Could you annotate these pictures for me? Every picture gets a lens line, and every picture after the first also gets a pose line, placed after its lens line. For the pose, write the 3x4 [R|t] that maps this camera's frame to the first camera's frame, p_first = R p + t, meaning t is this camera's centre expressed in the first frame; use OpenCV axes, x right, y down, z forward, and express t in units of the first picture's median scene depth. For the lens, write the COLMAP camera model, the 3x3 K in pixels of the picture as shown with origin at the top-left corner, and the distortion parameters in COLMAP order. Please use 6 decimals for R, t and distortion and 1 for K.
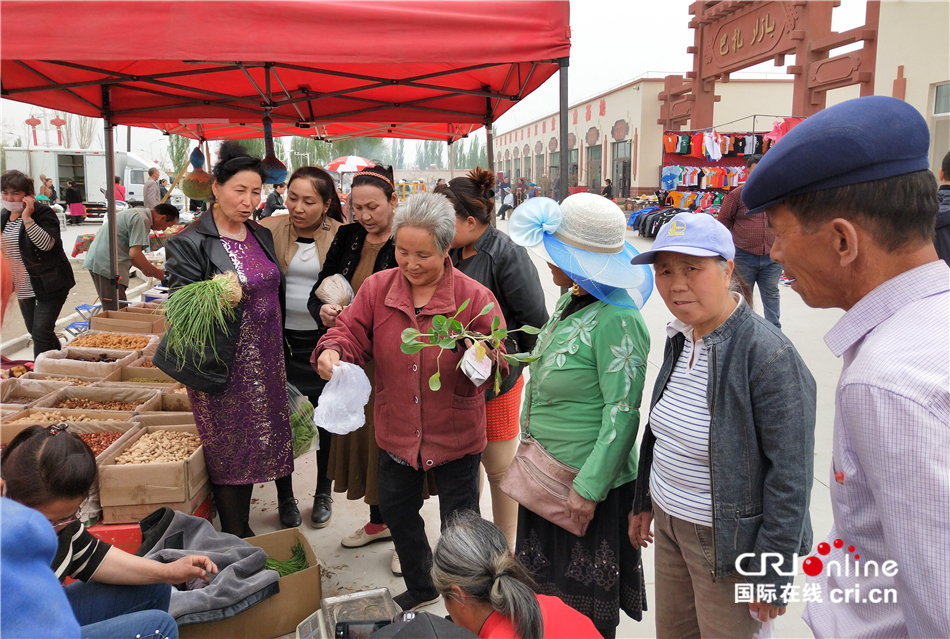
lens RADIAL K [[759.8, 0, 475.0], [0, 759.8, 319.5], [0, 0, 1]] dist [-0.000498, 0.000197]
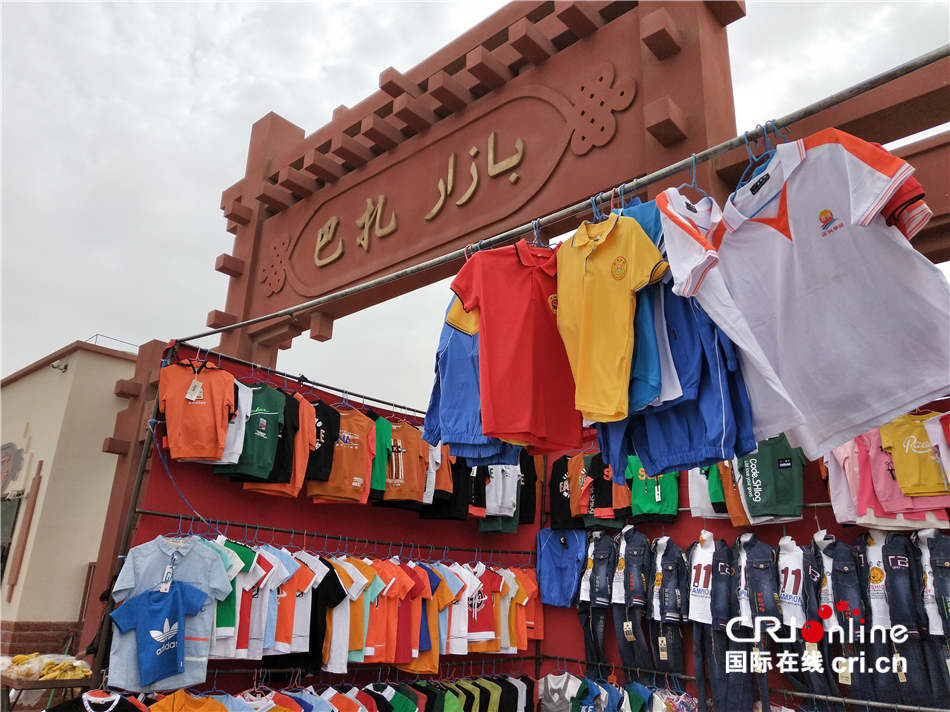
lens RADIAL K [[718.7, 0, 475.0], [0, 718.7, 356.0], [0, 0, 1]] dist [0.004521, 0.002380]
pose [[0.756541, 0.235210, 0.610182, 0.198048], [0.089604, 0.886991, -0.453010, -0.157205], [-0.647779, 0.397396, 0.649969, 0.827796]]
